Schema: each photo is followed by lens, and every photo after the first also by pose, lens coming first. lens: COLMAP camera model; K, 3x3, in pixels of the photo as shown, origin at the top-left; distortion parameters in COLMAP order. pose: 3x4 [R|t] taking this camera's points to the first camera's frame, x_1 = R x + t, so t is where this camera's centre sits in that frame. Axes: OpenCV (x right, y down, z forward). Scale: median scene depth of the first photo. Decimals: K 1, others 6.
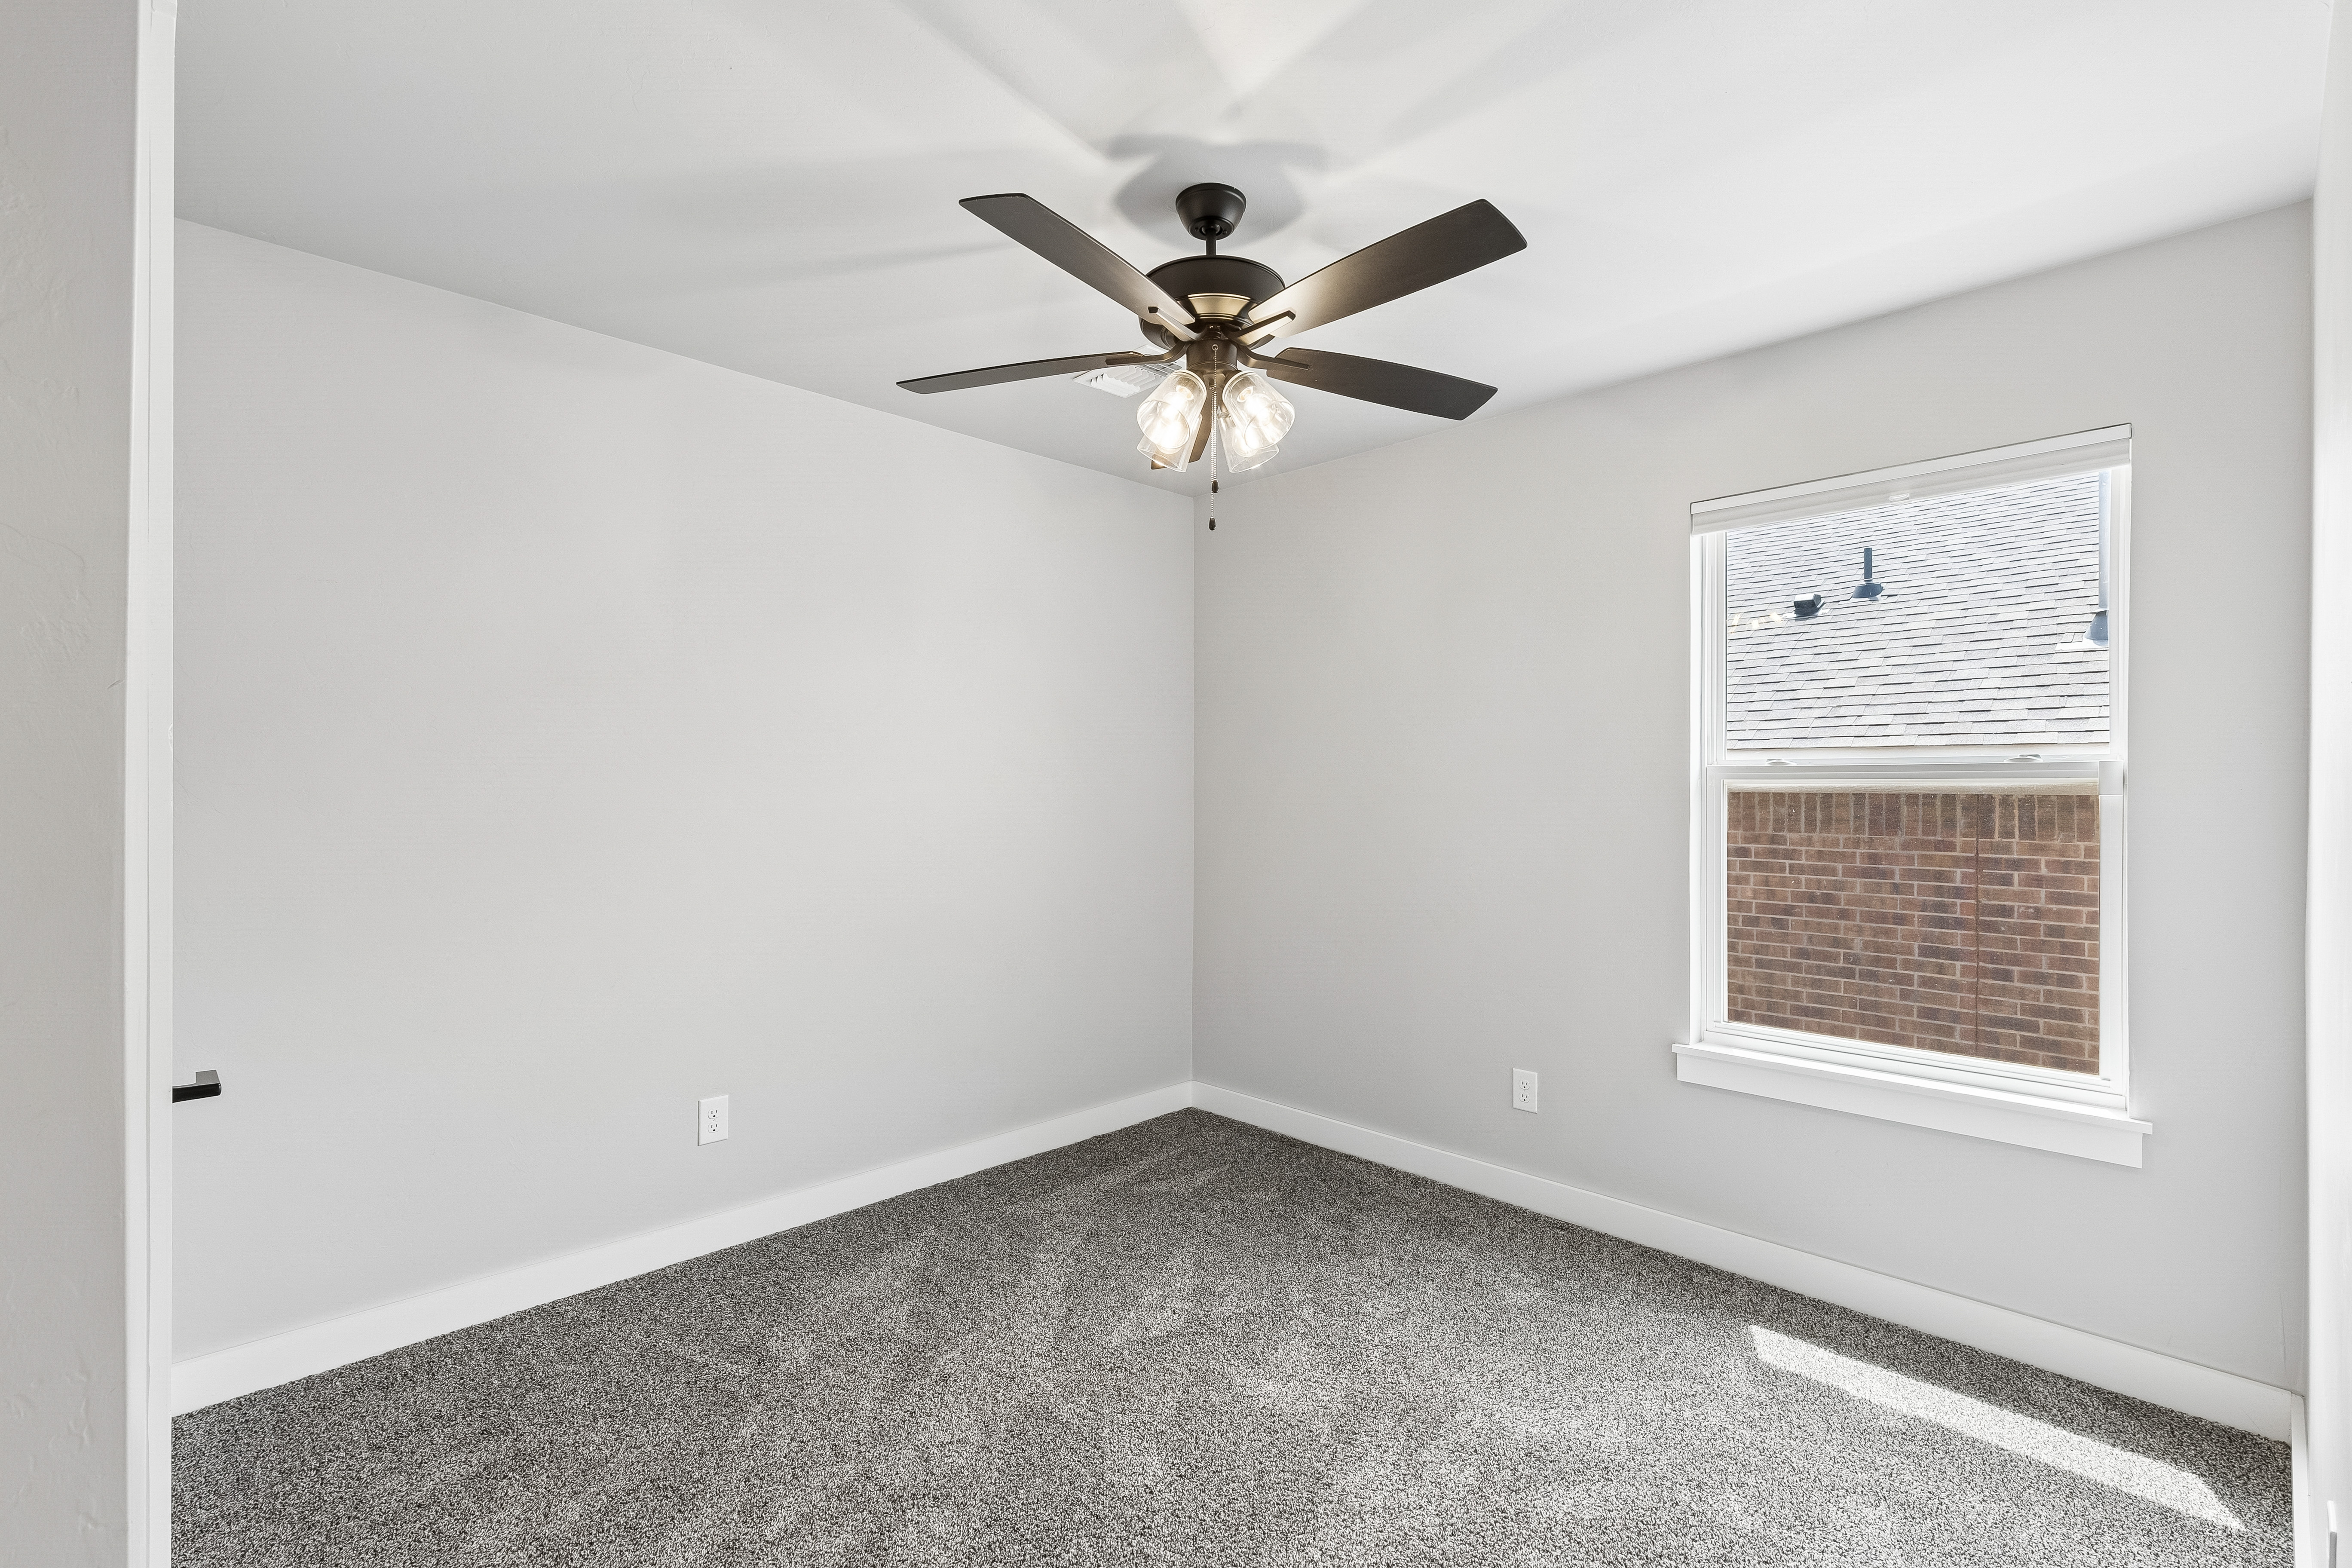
lens RADIAL K [[1060.9, 0, 1186.9], [0, 1060.9, 778.7], [0, 0, 1]] dist [0.005271, -0.002056]
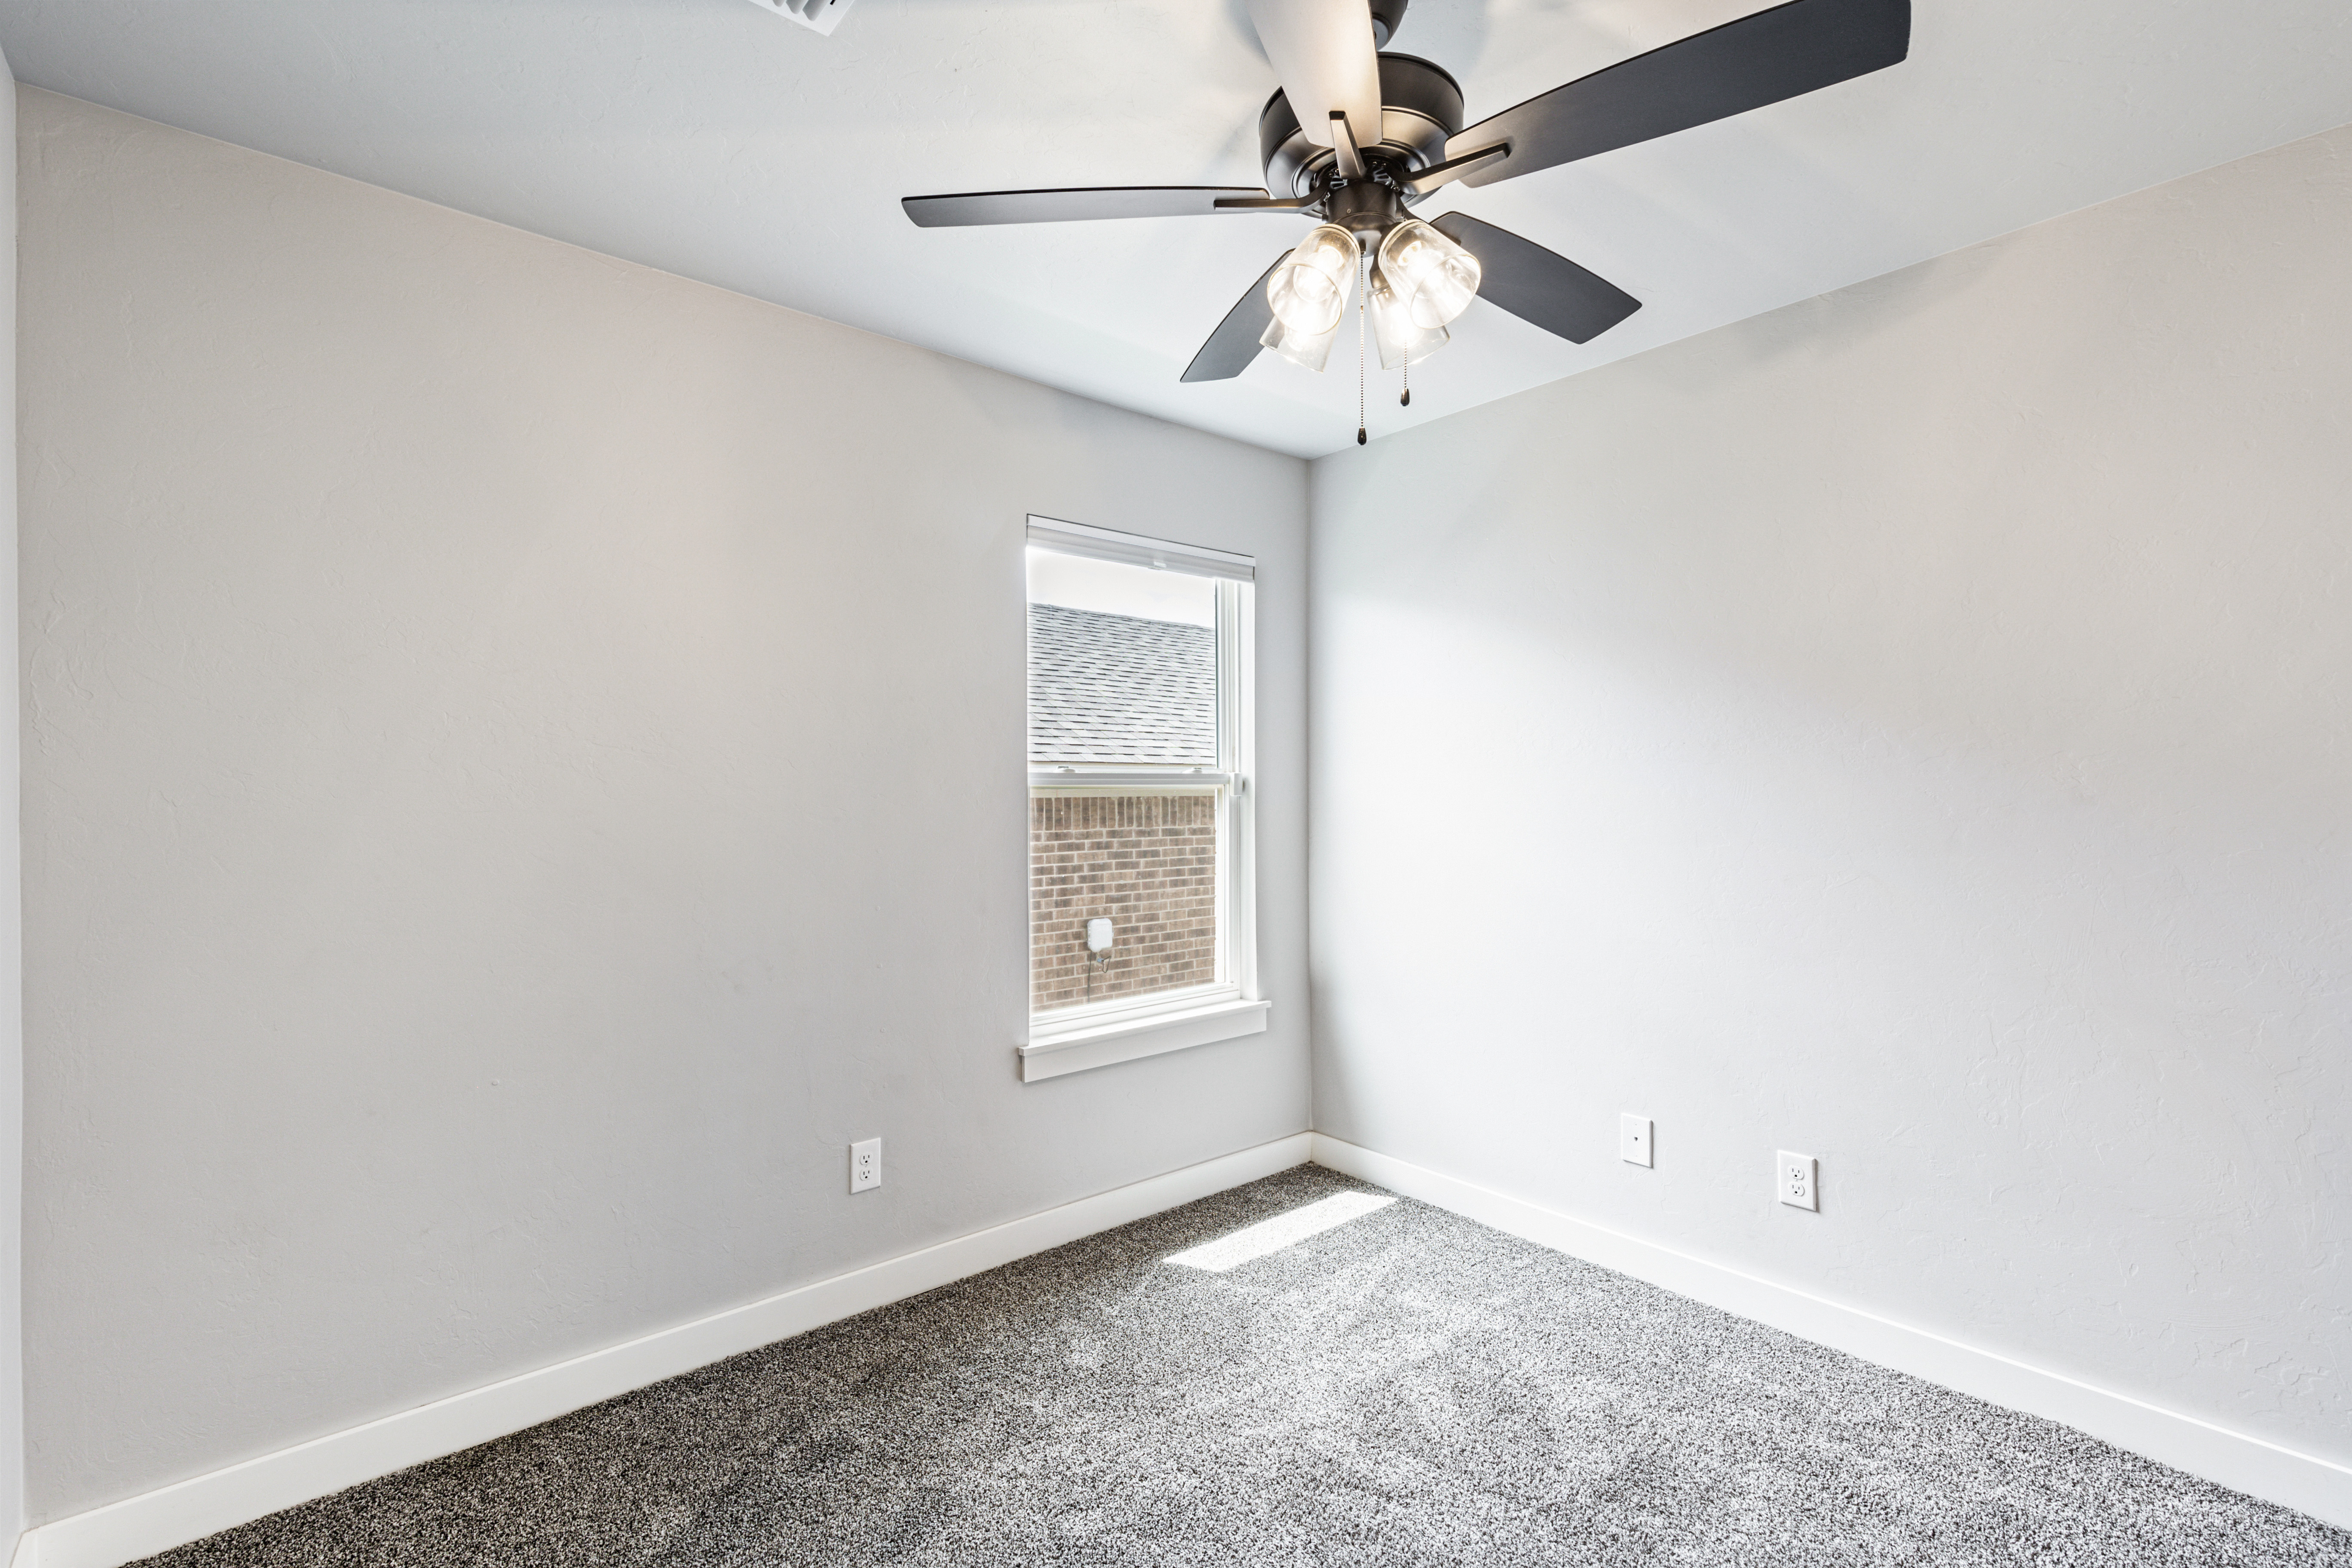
lens RADIAL K [[1060.9, 0, 1181.1], [0, 1060.9, 785.6], [0, 0, 1]] dist [0.005271, -0.002056]
pose [[0.070499, 0.001442, 0.997511, -0.594762], [-0.006709, 0.999977, -0.000971, 0.005660], [-0.997489, -0.006624, 0.070507, 0.889013]]
